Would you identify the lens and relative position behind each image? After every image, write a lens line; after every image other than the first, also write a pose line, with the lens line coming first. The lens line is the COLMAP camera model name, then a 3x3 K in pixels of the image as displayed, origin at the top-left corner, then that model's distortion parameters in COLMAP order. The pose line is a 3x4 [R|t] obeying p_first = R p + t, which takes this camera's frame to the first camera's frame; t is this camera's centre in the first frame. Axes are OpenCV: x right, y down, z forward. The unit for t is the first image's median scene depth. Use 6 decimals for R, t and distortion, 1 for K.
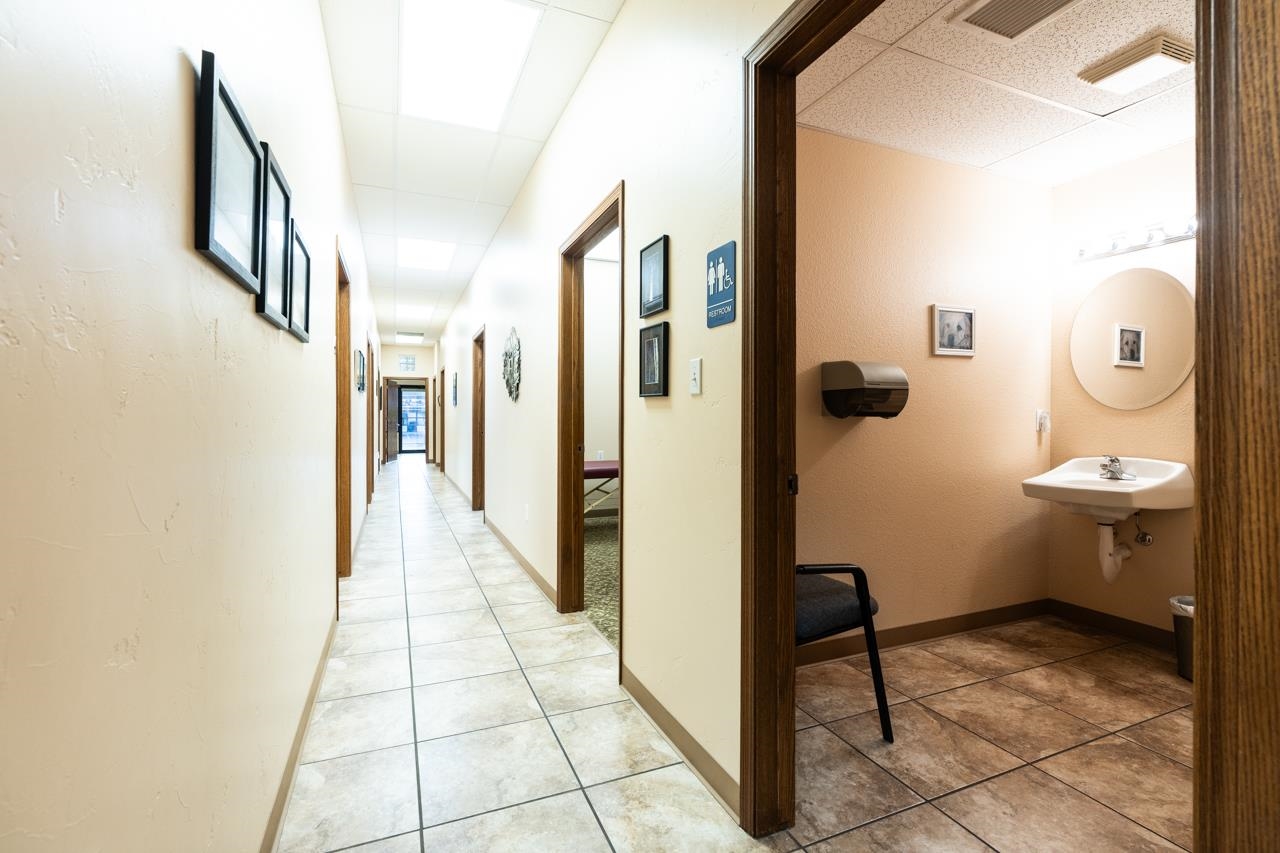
lens RADIAL K [[579.5, 0, 639.9], [0, 579.5, 426.9], [0, 0, 1]] dist [-0.005196, -0.000355]
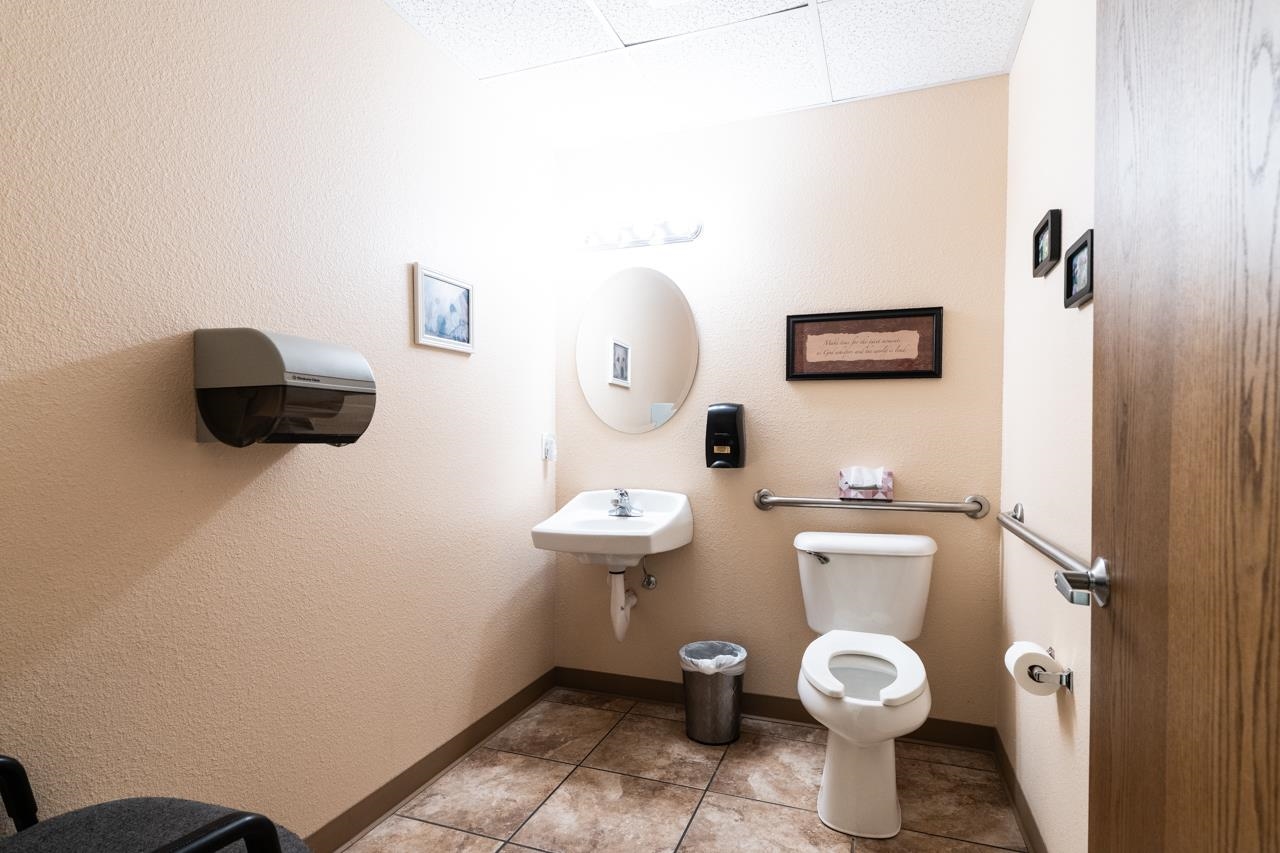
lens RADIAL K [[648.3, 0, 644.5], [0, 648.3, 449.6], [0, 0, 1]] dist [-0.002882, 0.000239]
pose [[0.688070, -0.011167, 0.725559, 0.165428], [0.011688, 0.999922, 0.004305, -0.009781], [-0.725551, 0.005518, 0.688147, 0.336123]]
